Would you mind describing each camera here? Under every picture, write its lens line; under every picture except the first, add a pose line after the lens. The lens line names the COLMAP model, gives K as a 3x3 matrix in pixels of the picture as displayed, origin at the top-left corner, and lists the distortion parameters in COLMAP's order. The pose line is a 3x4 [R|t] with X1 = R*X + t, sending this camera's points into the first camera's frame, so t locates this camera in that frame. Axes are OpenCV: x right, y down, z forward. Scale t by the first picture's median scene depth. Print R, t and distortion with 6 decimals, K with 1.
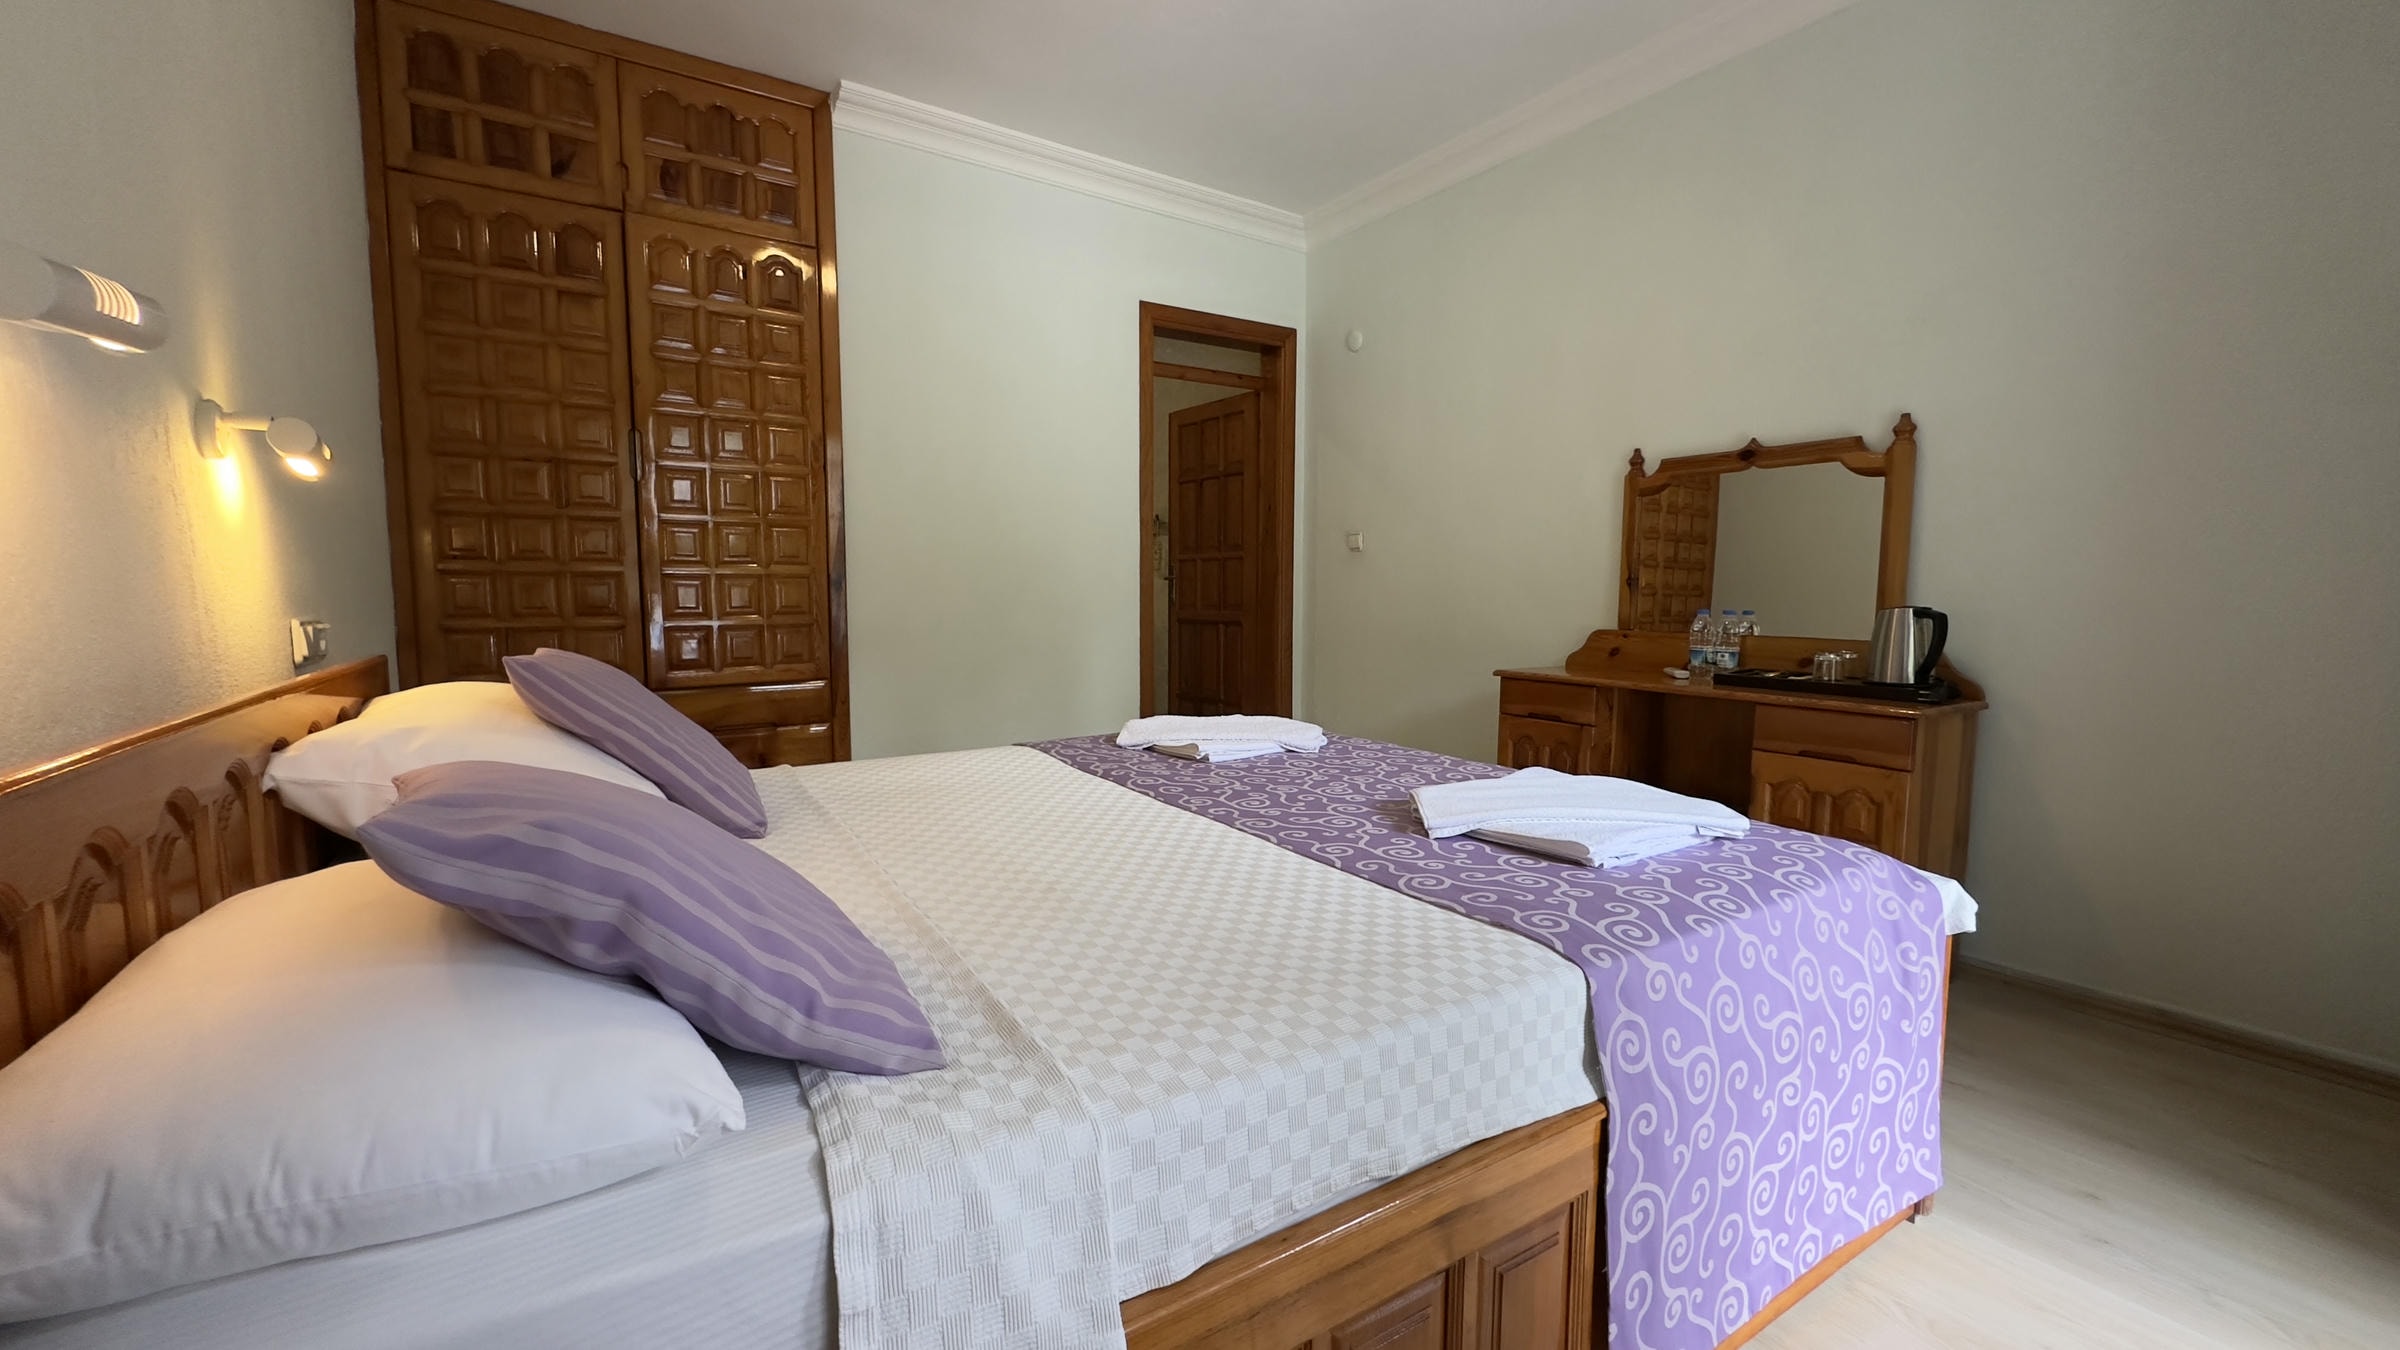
lens RADIAL K [[961.1, 0, 1200.0], [0, 961.1, 668.5], [0, 0, 1]] dist [0.000132, 0.000449]
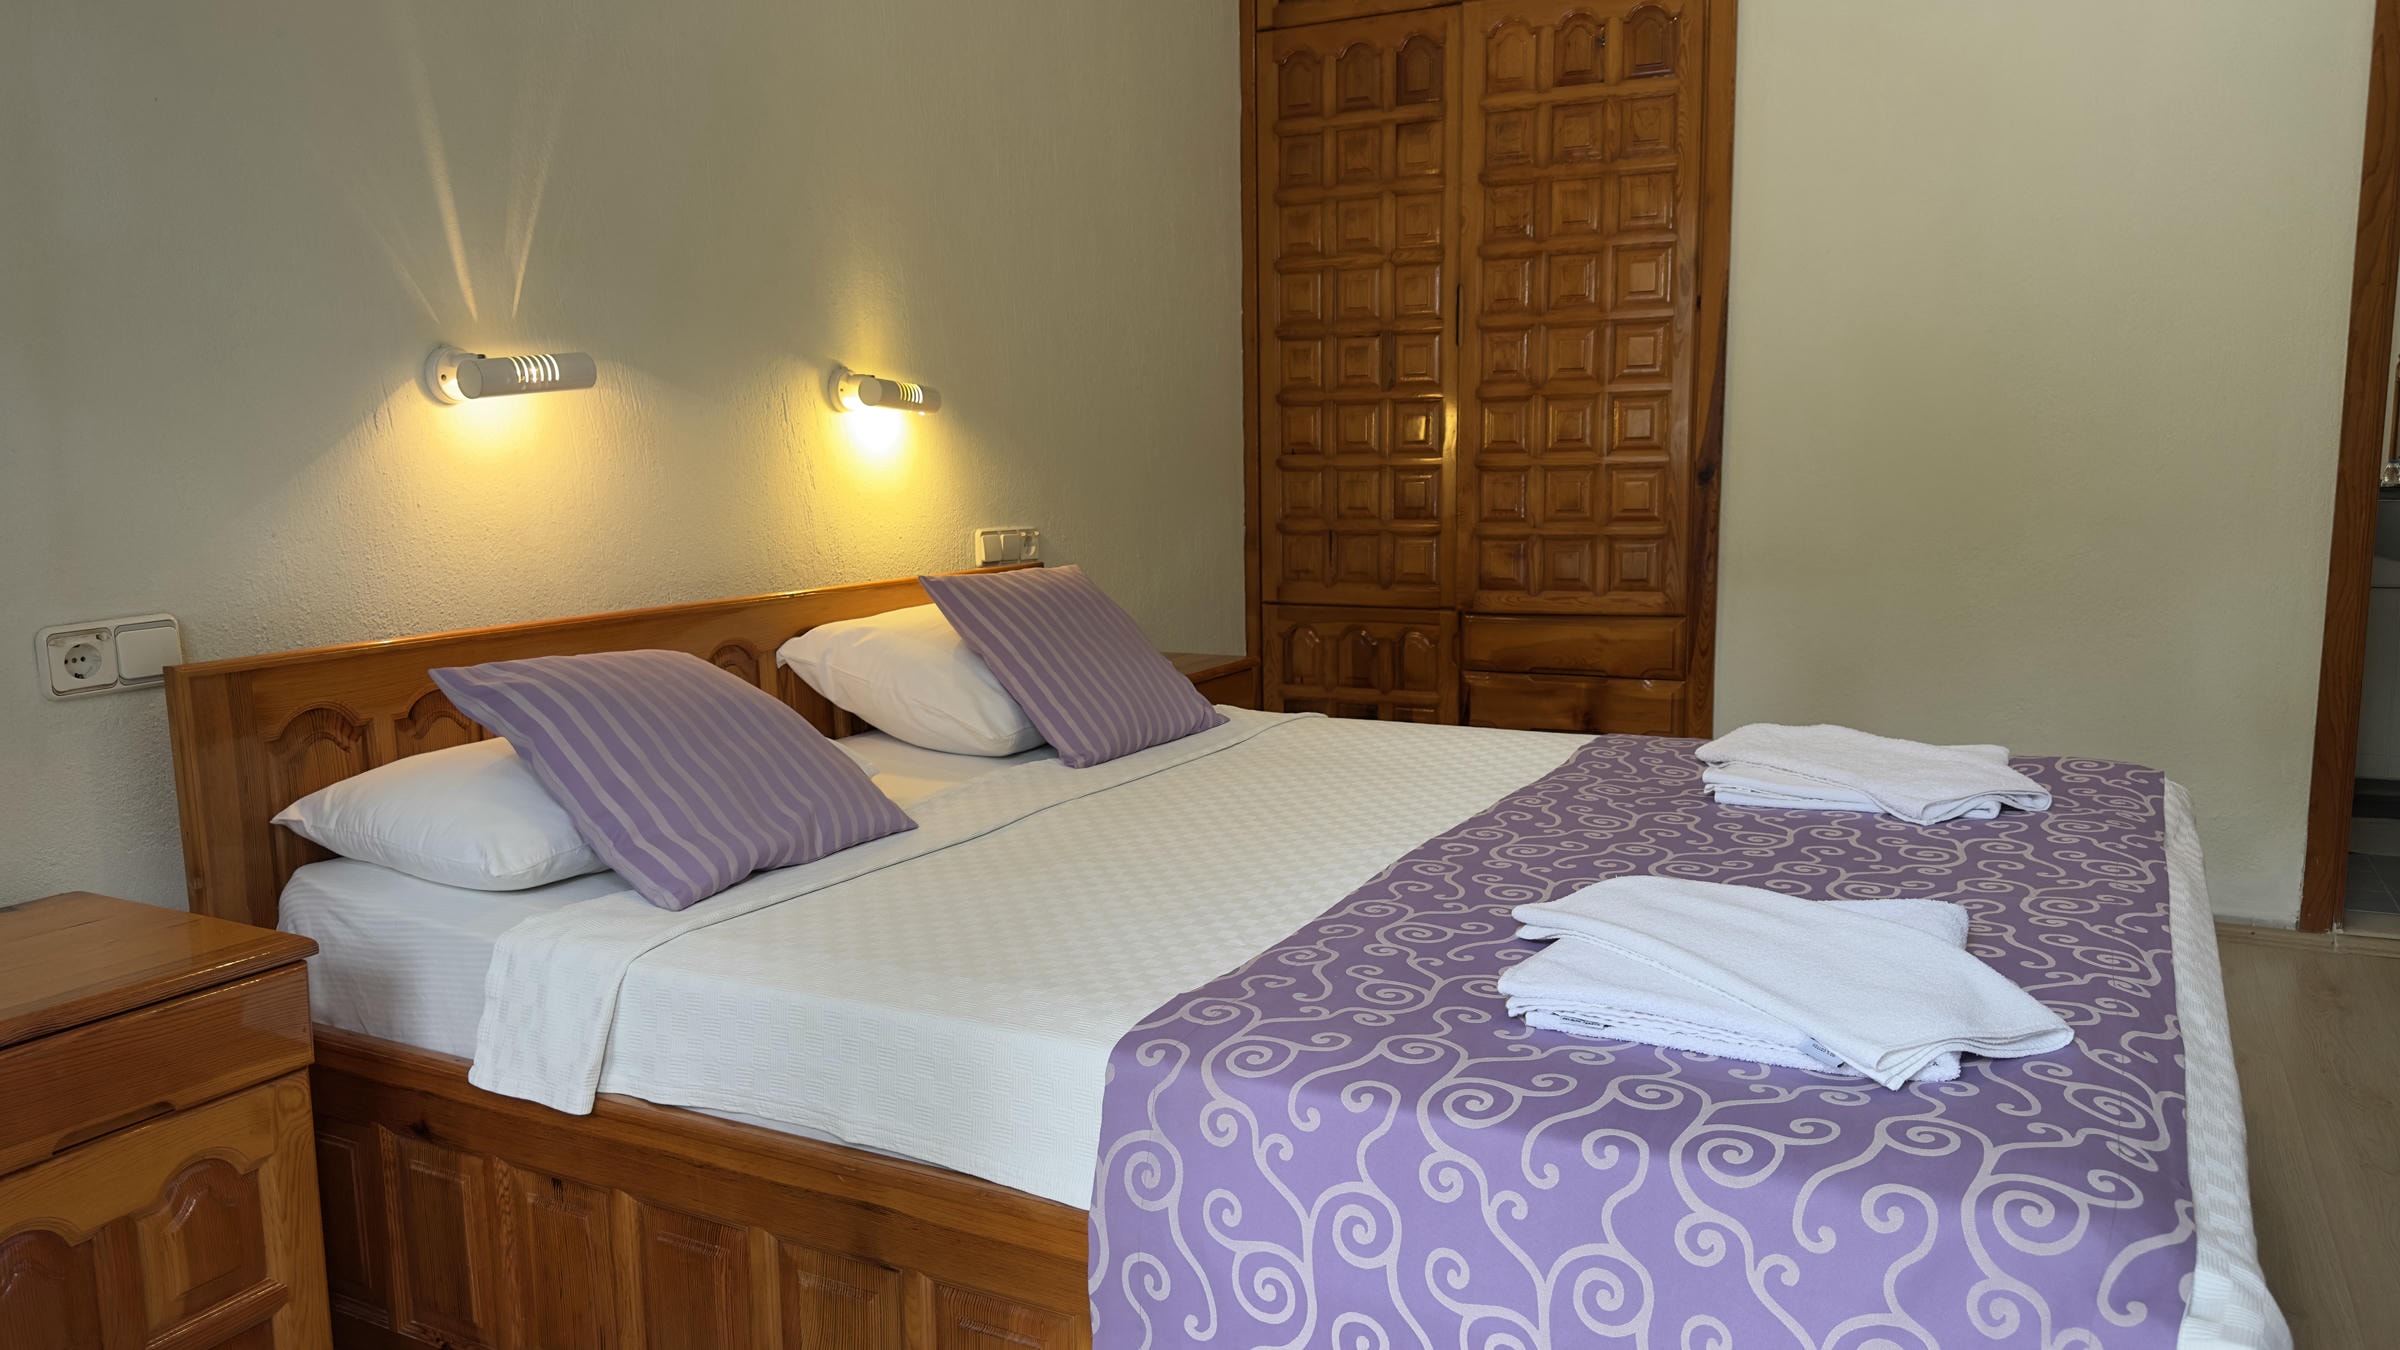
lens RADIAL K [[1685.8, 0, 1200.0], [0, 1685.8, 675.0], [0, 0, 1]] dist [0.121515, -0.188840]
pose [[0.480760, 0.111171, -0.869777, 0.711253], [-0.058529, 0.993787, 0.094671, -0.059927], [0.874897, 0.005393, 0.484279, 0.166929]]
